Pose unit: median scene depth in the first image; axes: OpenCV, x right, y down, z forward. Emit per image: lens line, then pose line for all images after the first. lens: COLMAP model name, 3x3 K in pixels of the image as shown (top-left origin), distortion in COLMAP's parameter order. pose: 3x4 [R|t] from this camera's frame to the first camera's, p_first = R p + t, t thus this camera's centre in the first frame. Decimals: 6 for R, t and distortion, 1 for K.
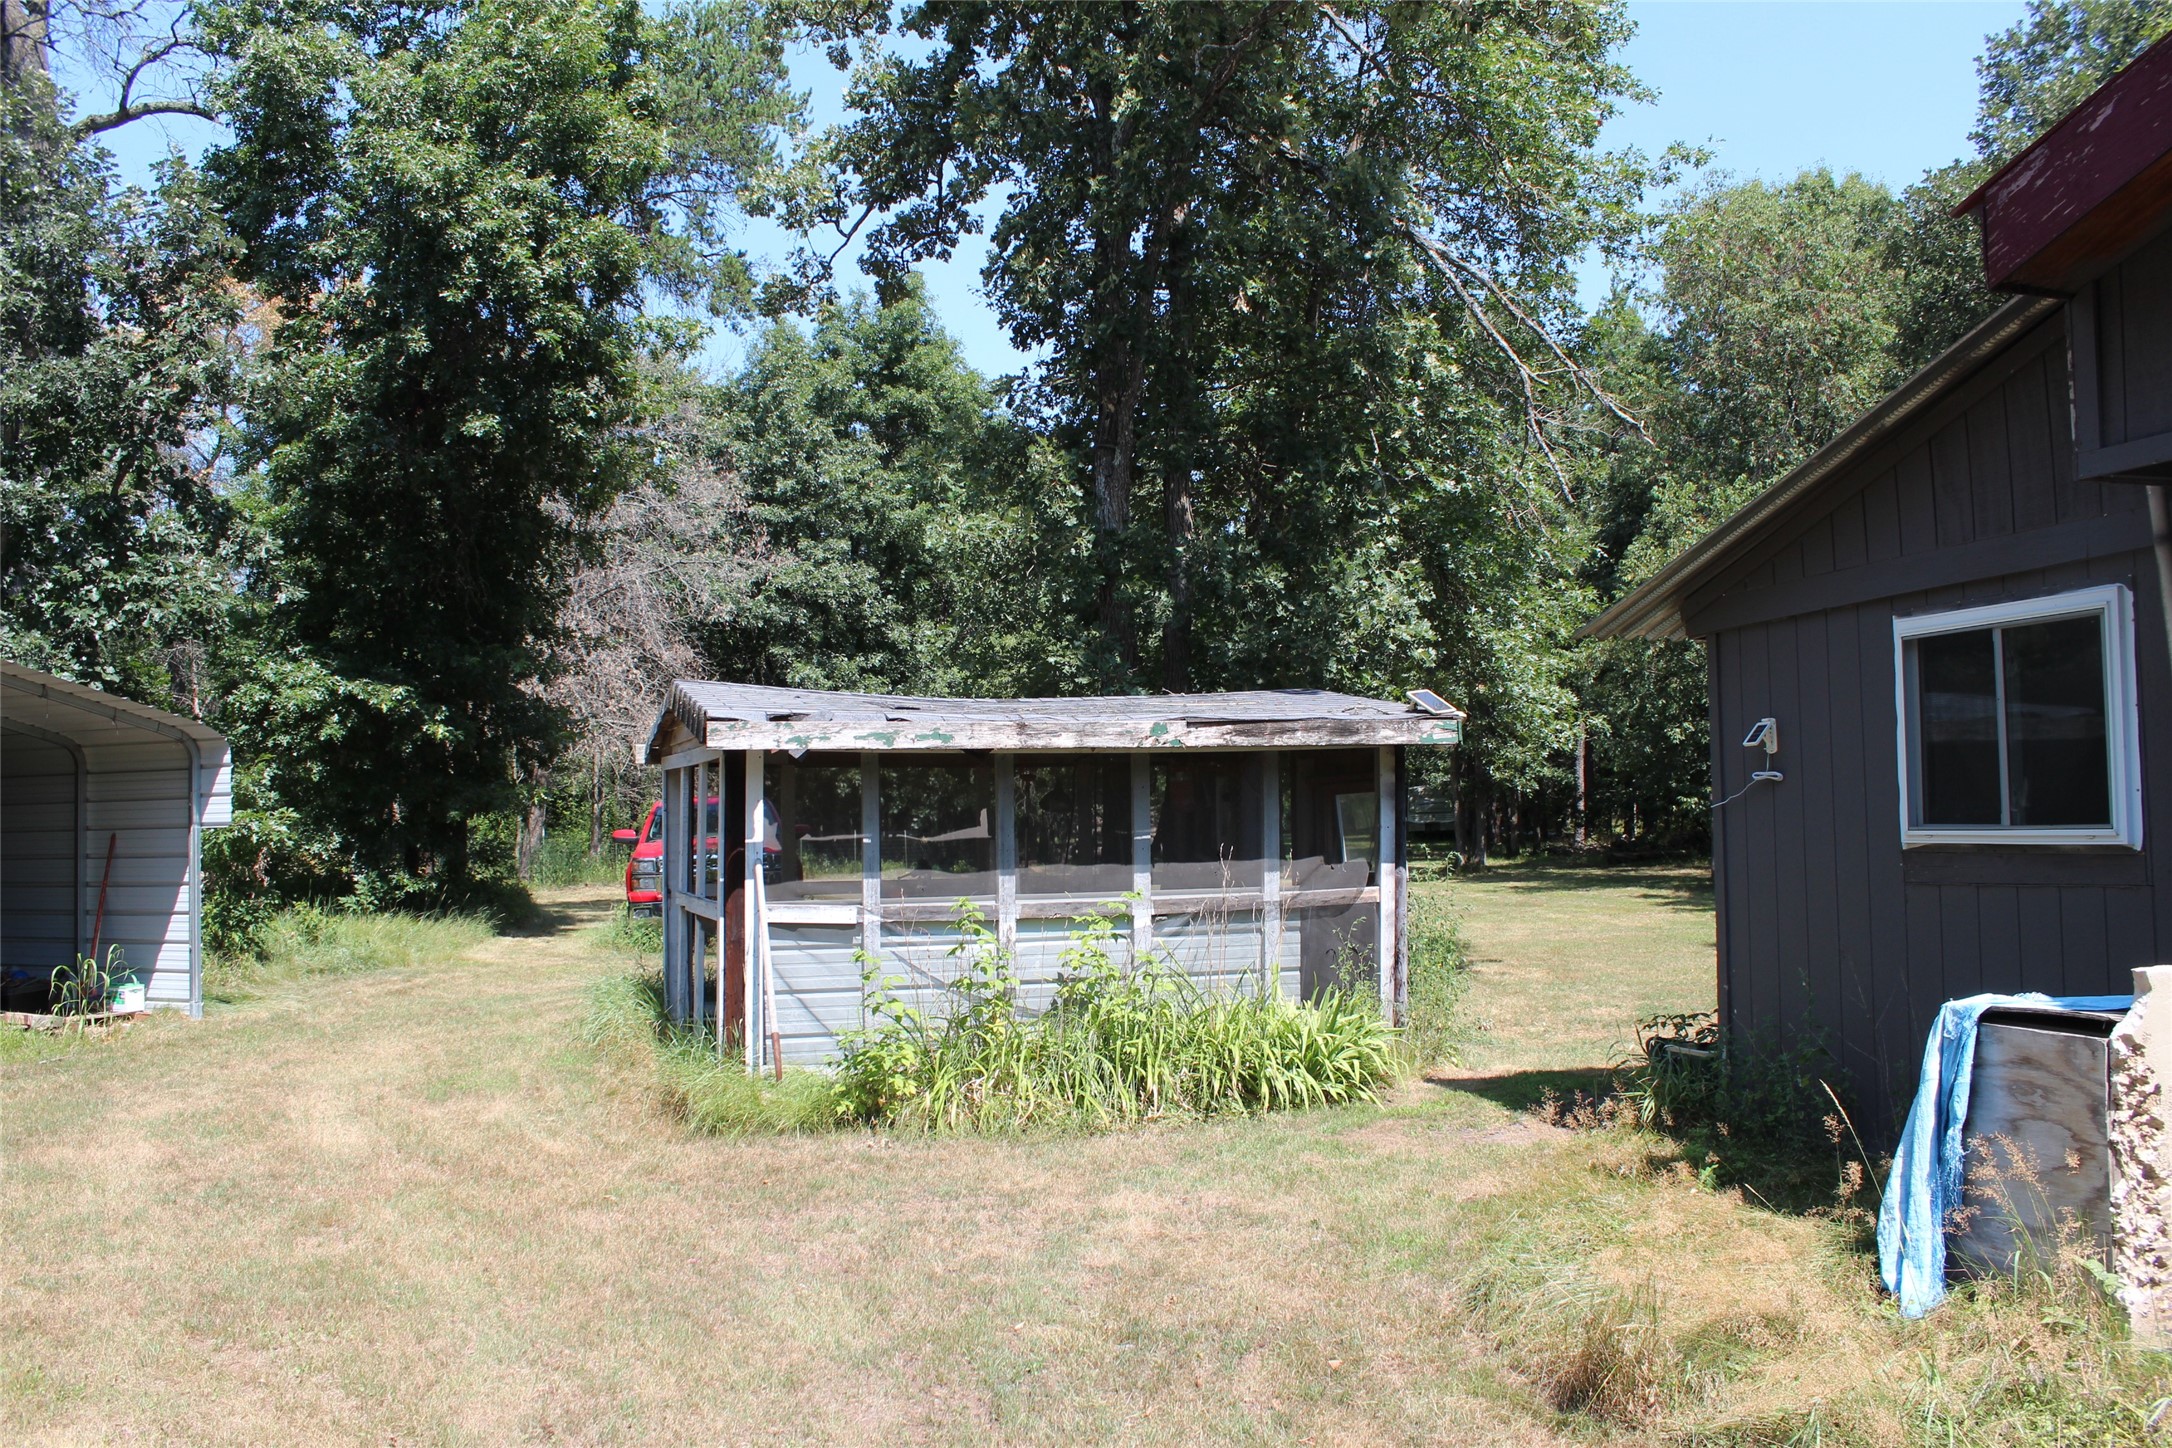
lens RADIAL K [[1857.2, 0, 1083.6], [0, 1857.2, 757.2], [0, 0, 1]] dist [-0.069613, -0.004399]
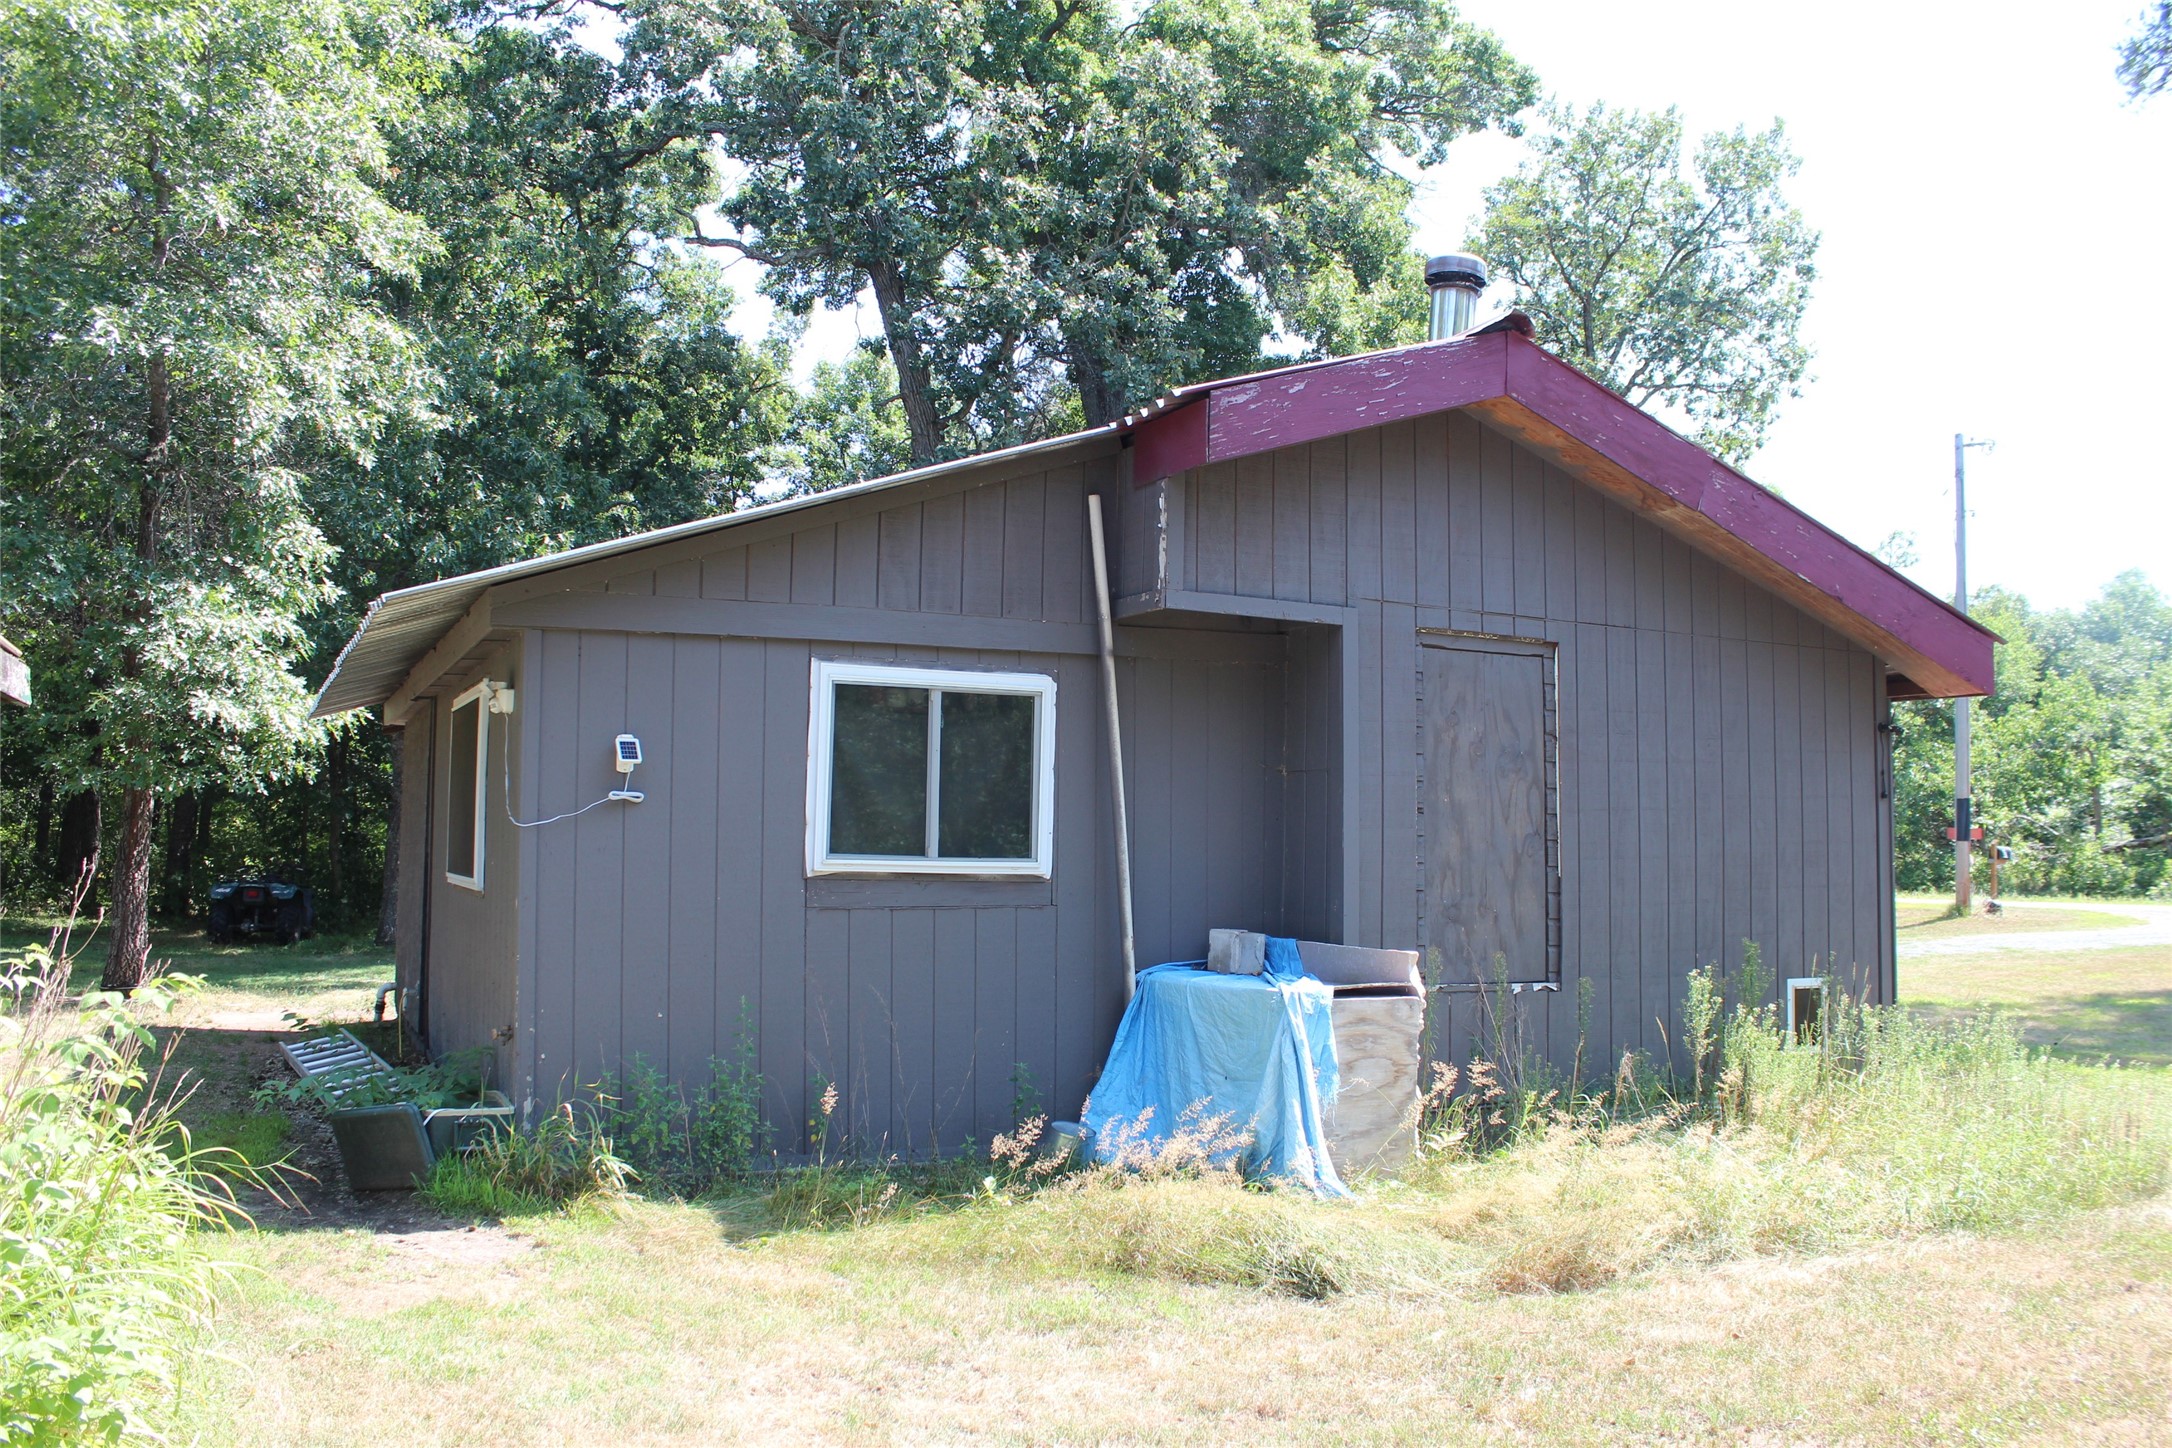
lens RADIAL K [[1857.2, 0, 1083.6], [0, 1857.2, 757.2], [0, 0, 1]] dist [-0.069613, -0.004399]
pose [[-0.191870, 0.067753, 0.979079, -0.327043], [-0.050256, 0.995627, -0.078746, 0.029460], [-0.980133, -0.064314, -0.187626, 0.534312]]
